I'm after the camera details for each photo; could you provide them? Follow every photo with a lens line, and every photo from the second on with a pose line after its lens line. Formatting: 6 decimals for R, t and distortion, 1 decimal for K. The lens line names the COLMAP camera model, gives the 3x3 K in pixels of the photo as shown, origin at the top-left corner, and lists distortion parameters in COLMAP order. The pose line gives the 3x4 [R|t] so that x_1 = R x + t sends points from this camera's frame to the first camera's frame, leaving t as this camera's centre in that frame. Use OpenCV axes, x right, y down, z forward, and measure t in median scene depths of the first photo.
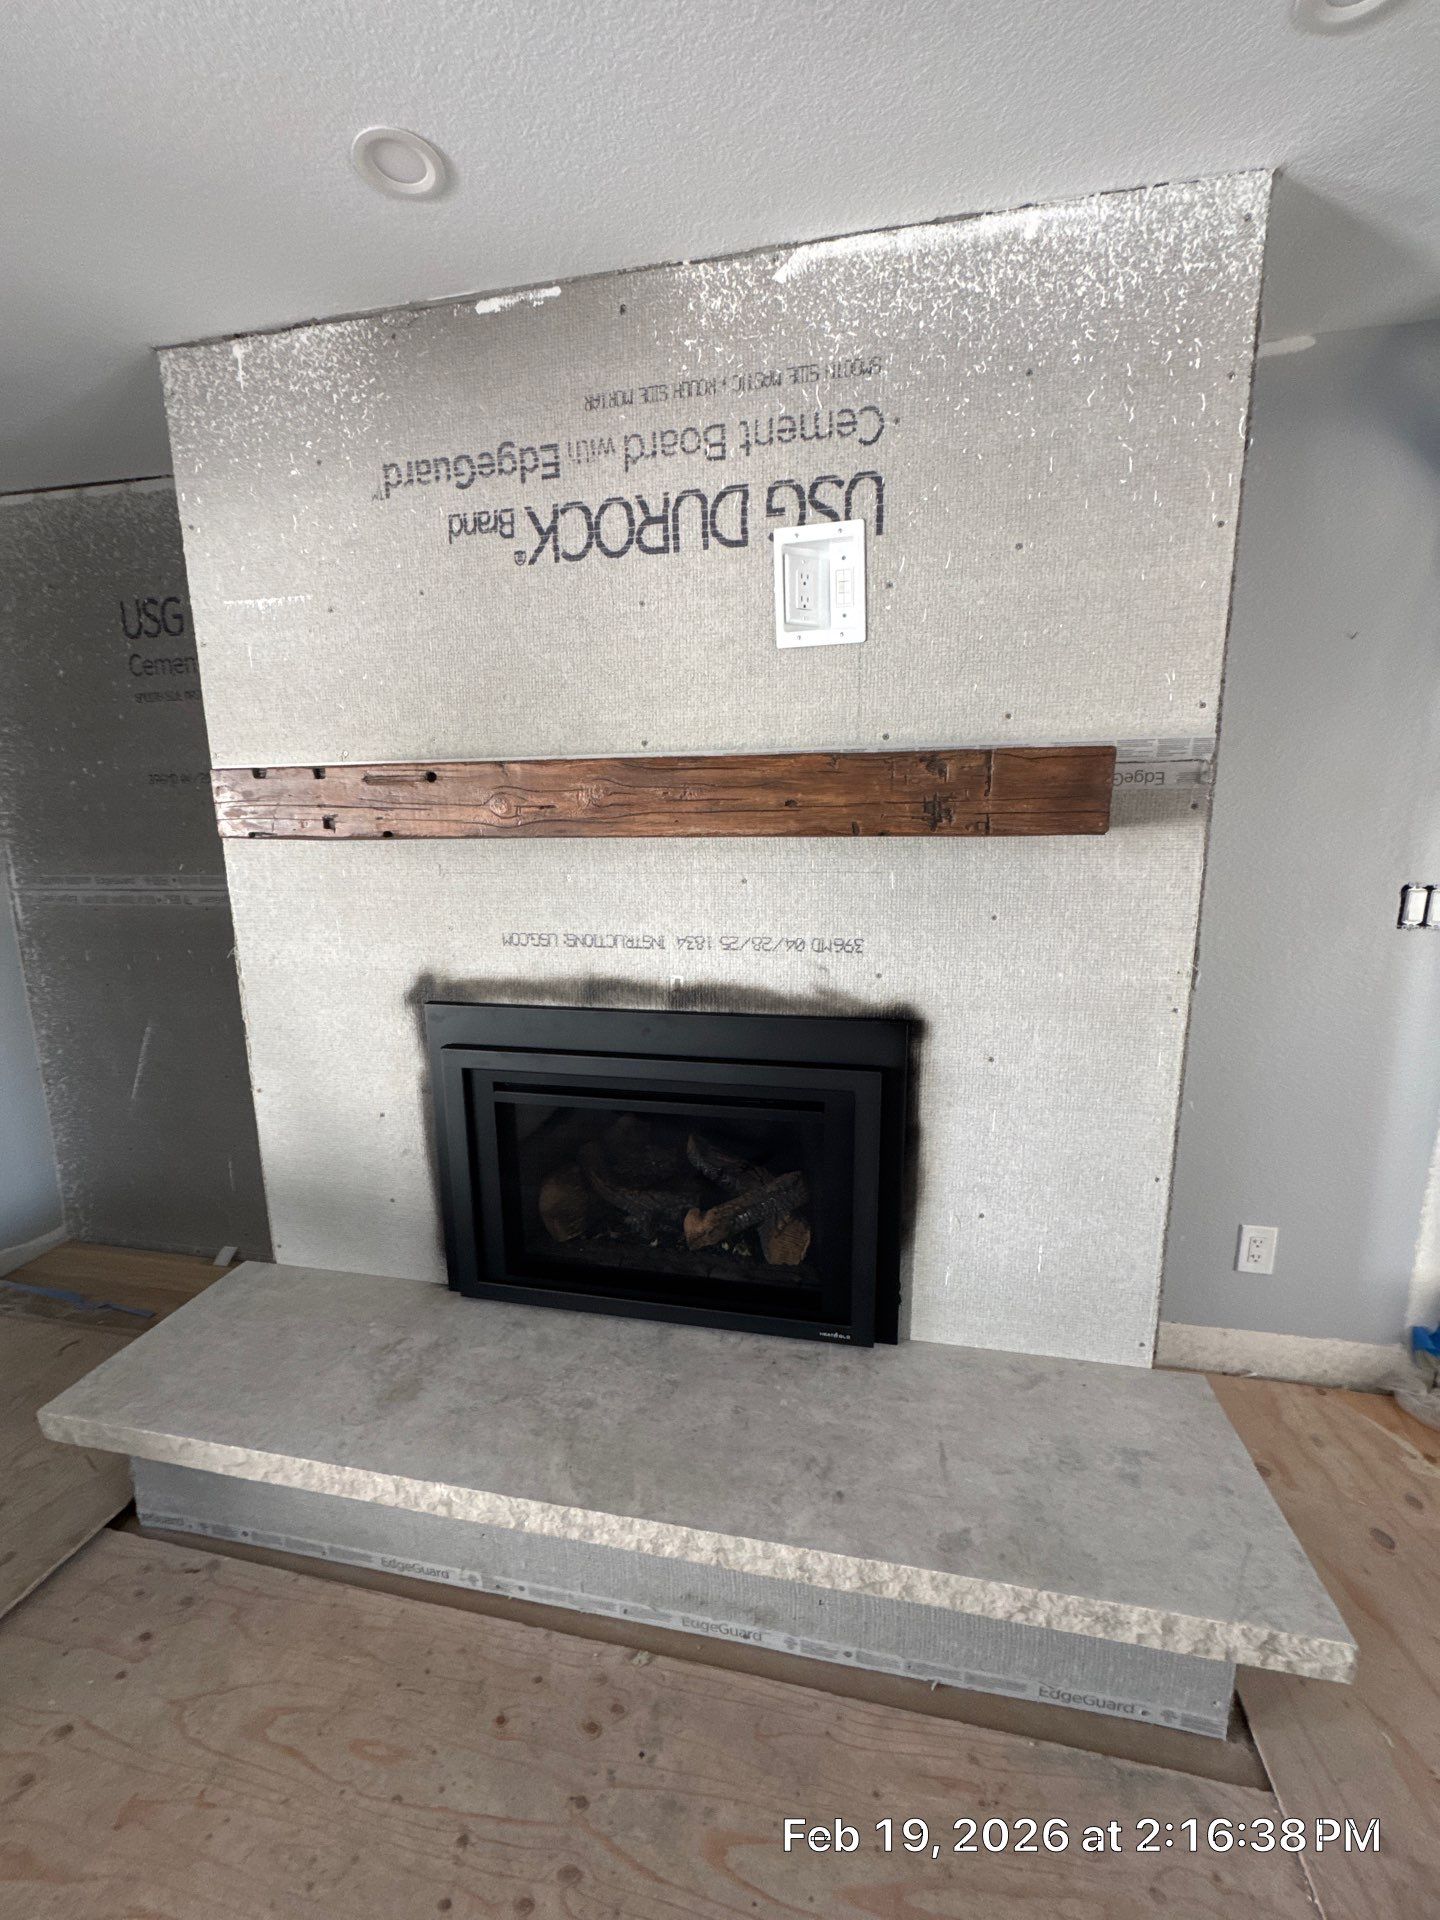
lens RADIAL K [[762.0, 0, 721.6], [0, 762.0, 958.4], [0, 0, 1]] dist [-0.003778, 0.000673]
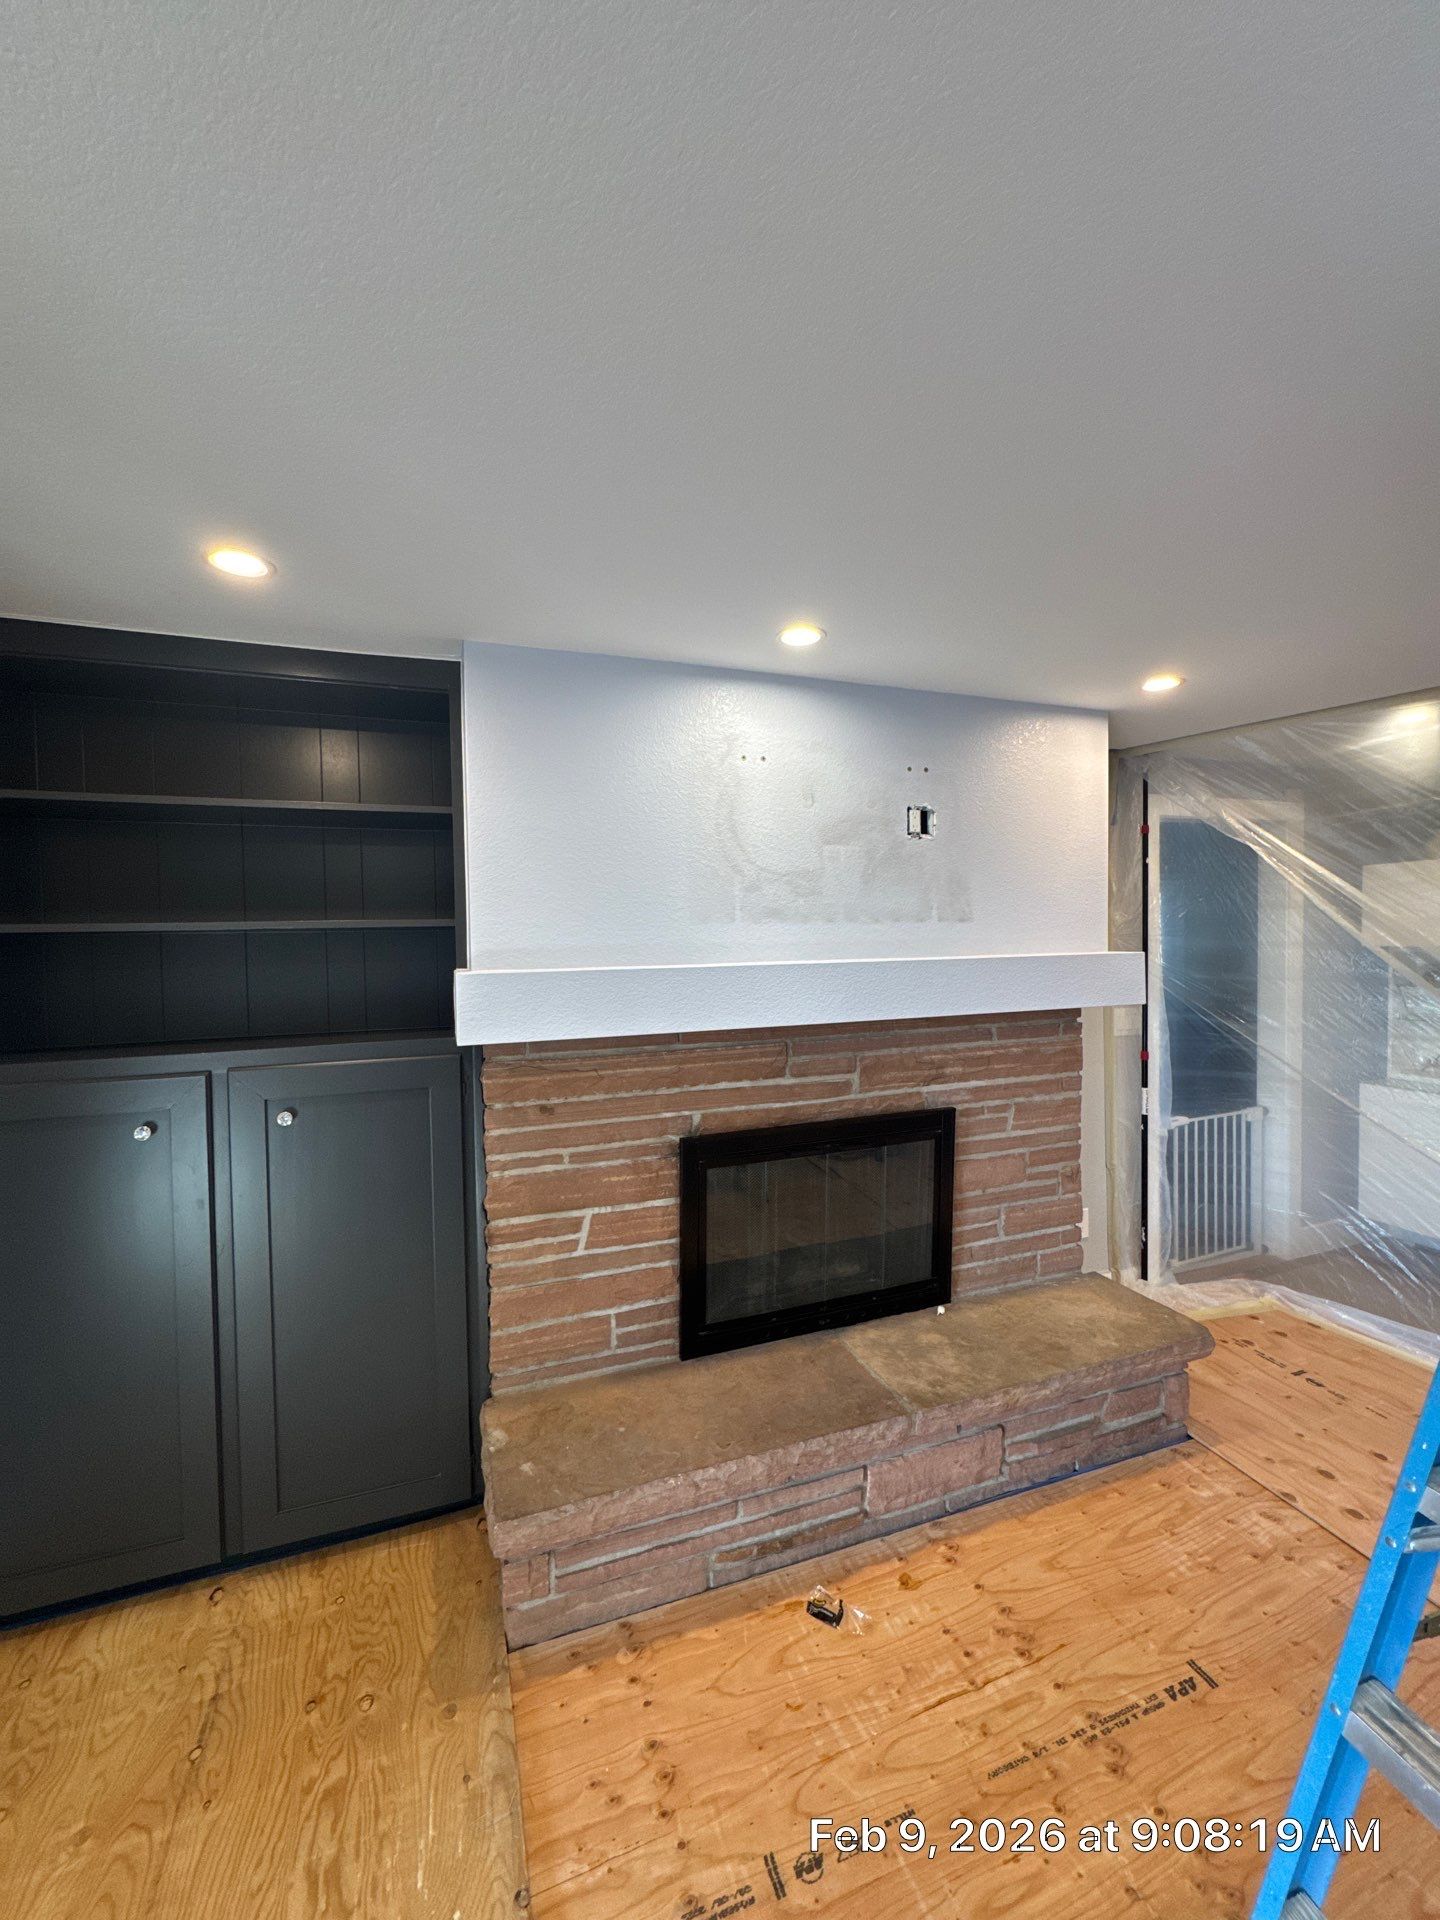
lens RADIAL K [[762.0, 0, 725.1], [0, 762.0, 956.7], [0, 0, 1]] dist [-0.003778, 0.000673]
pose [[0.853396, -0.016539, 0.521001, -1.194523], [0.101376, 0.985678, -0.134763, -0.072454], [-0.511310, 0.167823, 0.842851, -0.286181]]
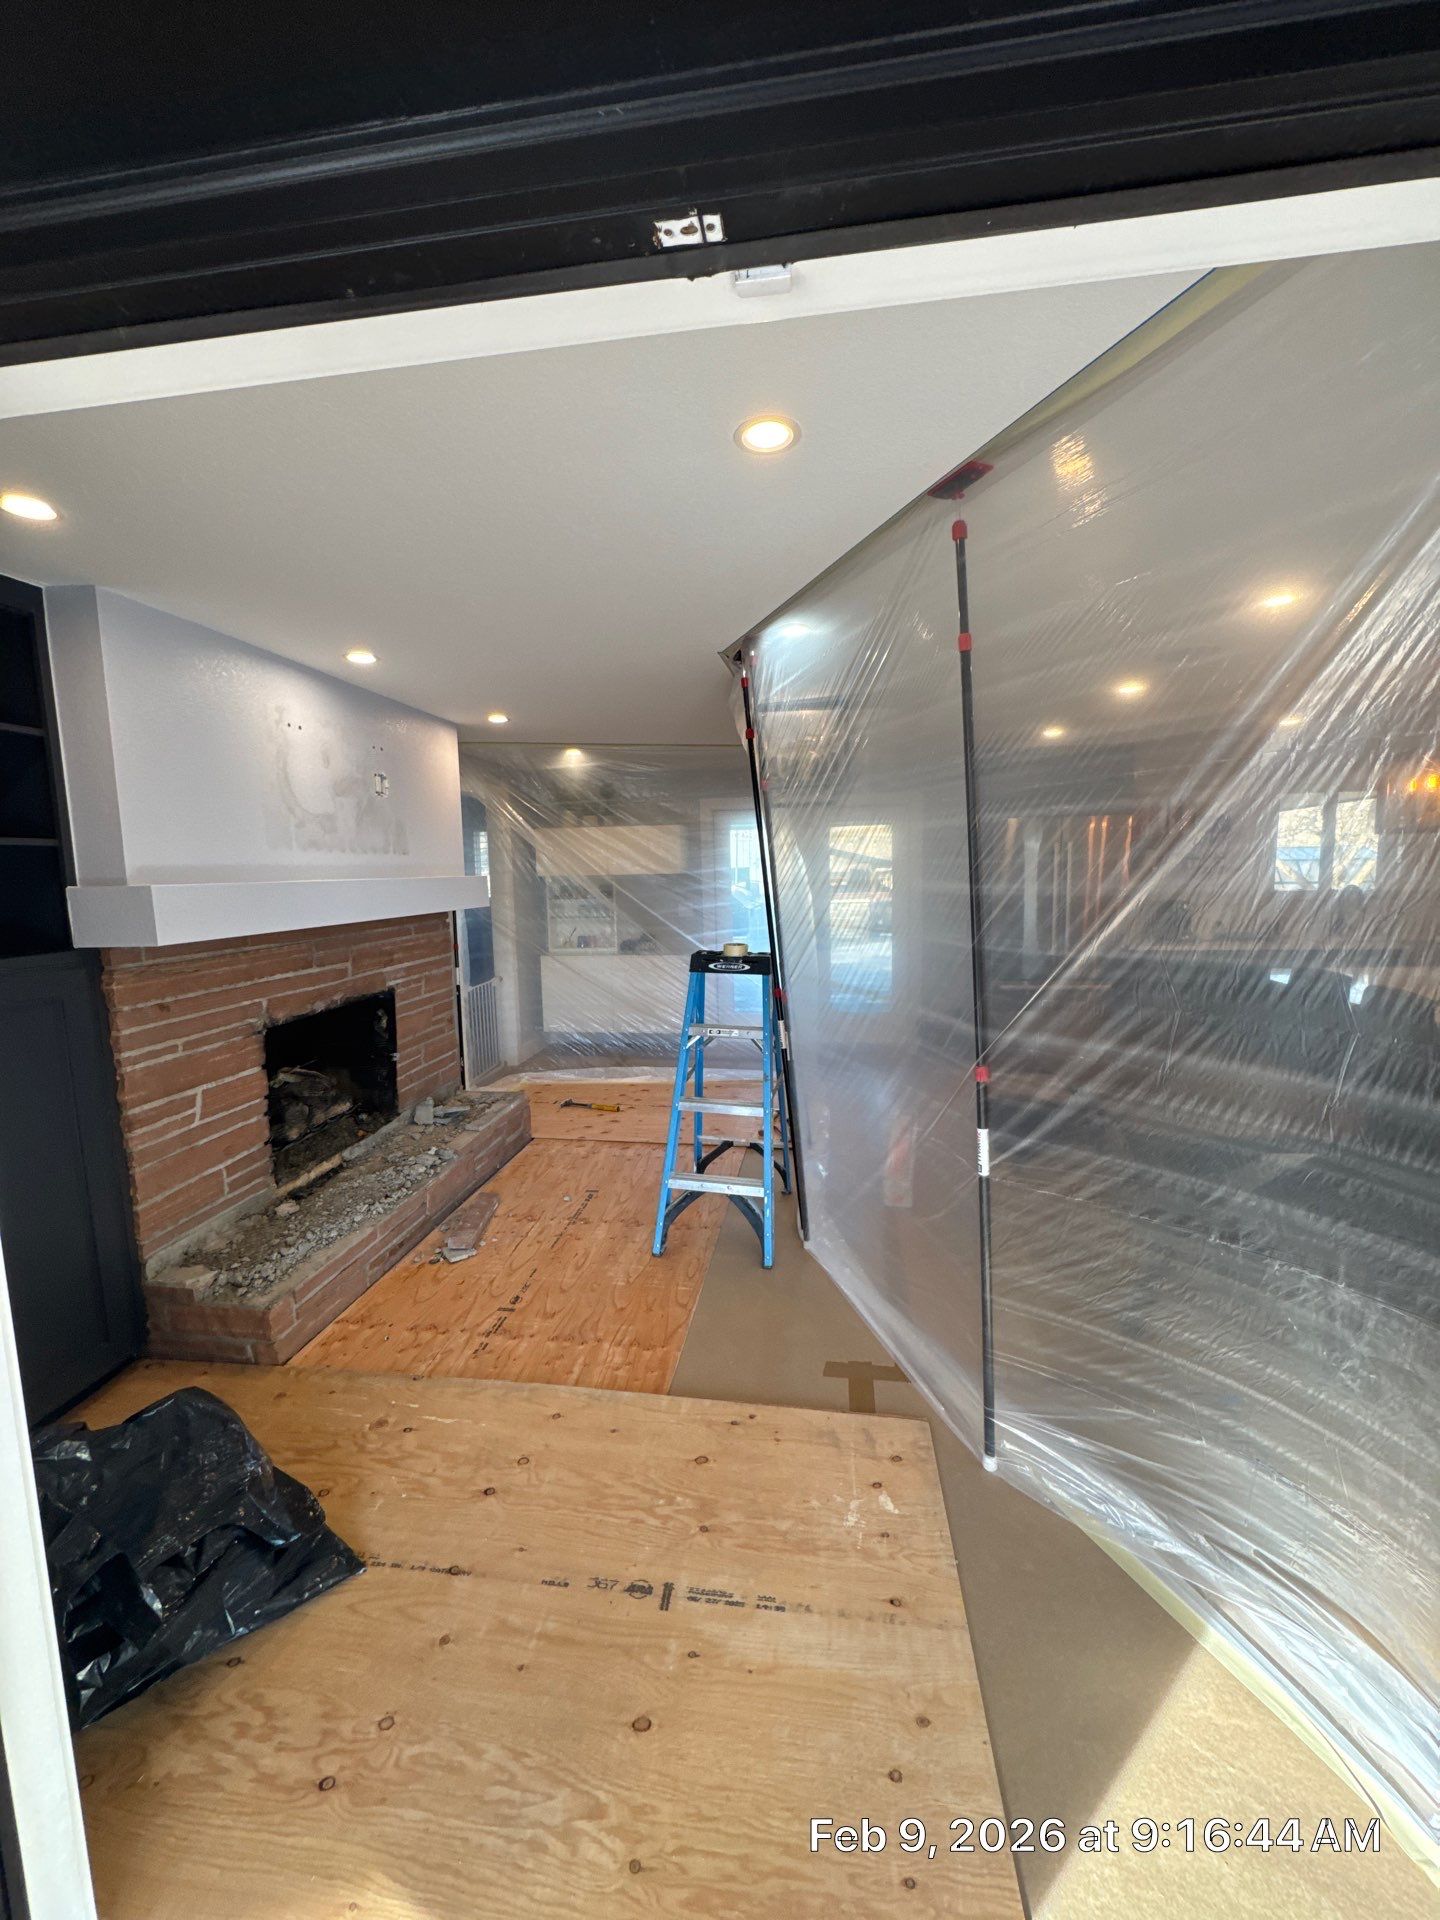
lens RADIAL K [[762.0, 0, 717.2], [0, 762.0, 955.8], [0, 0, 1]] dist [-0.003778, 0.000673]
pose [[-0.061802, -0.100027, 0.993064, -2.536537], [0.200644, 0.973409, 0.110534, -0.066552], [-0.977713, 0.206083, -0.040089, 0.020251]]
